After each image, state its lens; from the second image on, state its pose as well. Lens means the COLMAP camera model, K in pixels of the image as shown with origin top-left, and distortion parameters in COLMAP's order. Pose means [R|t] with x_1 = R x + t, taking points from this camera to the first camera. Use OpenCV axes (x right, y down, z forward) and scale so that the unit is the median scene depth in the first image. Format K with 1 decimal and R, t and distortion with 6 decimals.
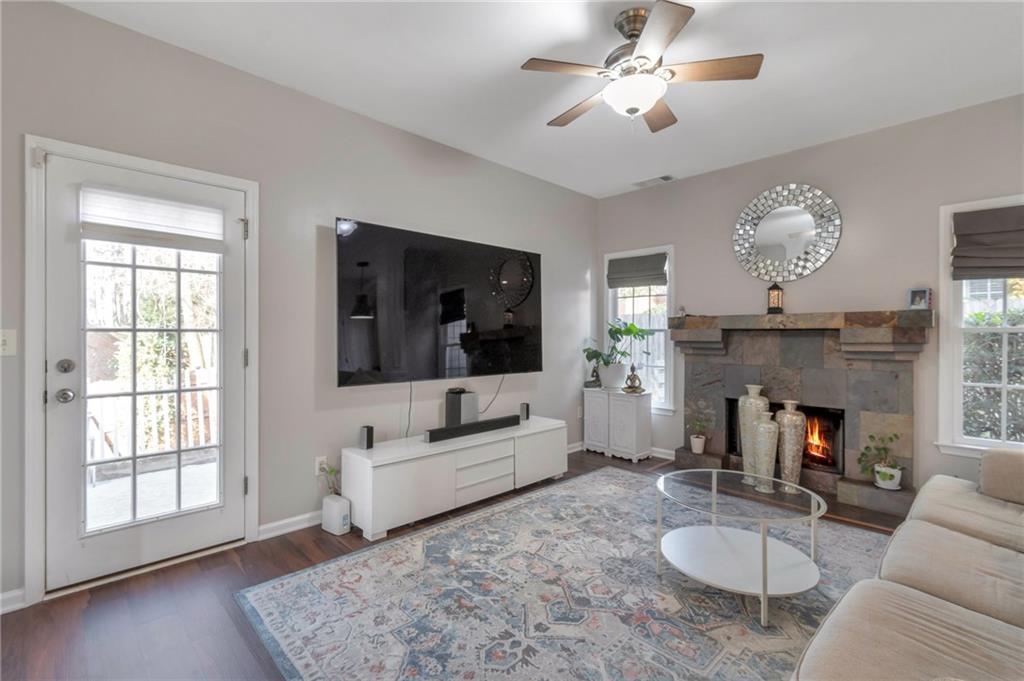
lens RADIAL K [[456.7, 0, 516.2], [0, 456.7, 336.5], [0, 0, 1]] dist [-0.001890, -0.000995]
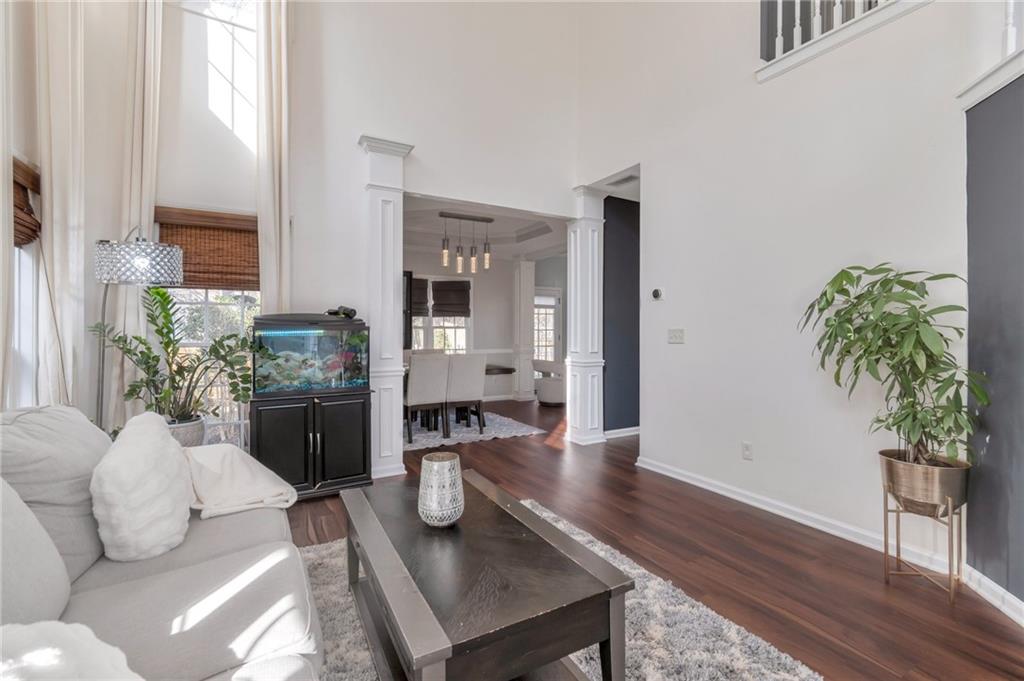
lens RADIAL K [[456.7, 0, 511.9], [0, 456.7, 331.1], [0, 0, 1]] dist [-0.001890, -0.000995]
pose [[0.967738, -0.005052, -0.251909, -0.022733], [0.006149, 0.999975, 0.003569, -0.007650], [0.251884, -0.005003, 0.967744, -1.792098]]
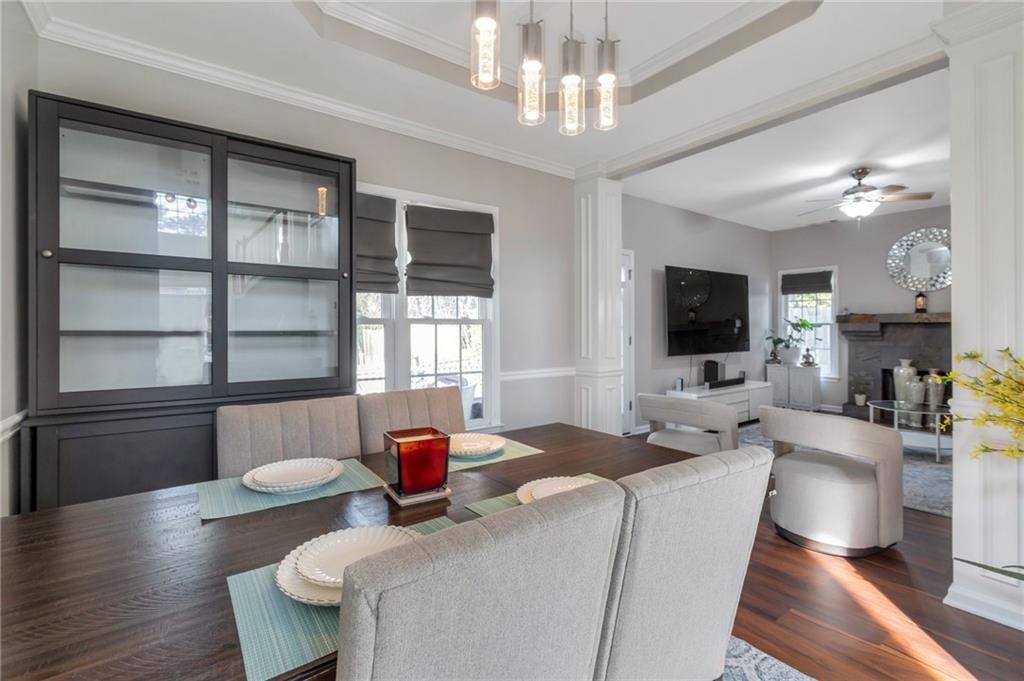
lens RADIAL K [[456.7, 0, 508.8], [0, 456.7, 332.6], [0, 0, 1]] dist [-0.001890, -0.000995]
pose [[0.989293, -0.006736, -0.145788, -0.572790], [0.007294, 0.999968, 0.003297, 0.002101], [0.145761, -0.004325, 0.989310, -0.708119]]
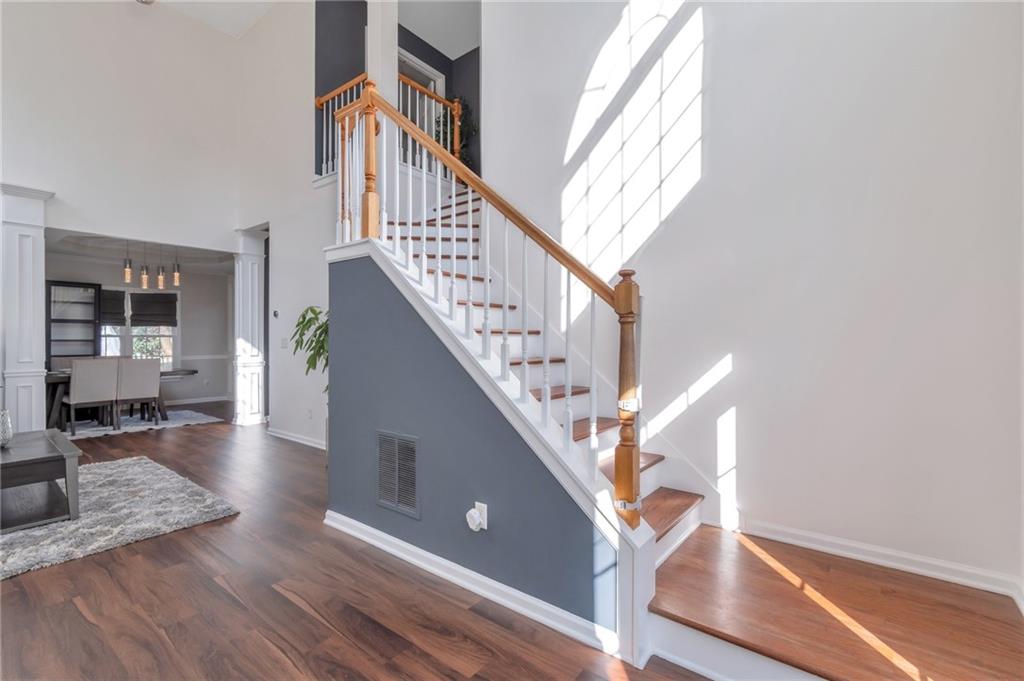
lens RADIAL K [[456.7, 0, 518.8], [0, 456.7, 340.0], [0, 0, 1]] dist [-0.001890, -0.000995]
pose [[0.989244, -0.004939, 0.146190, 0.636080], [0.003985, 0.999969, 0.006819, -0.007373], [-0.146219, -0.006163, 0.989233, -2.340456]]
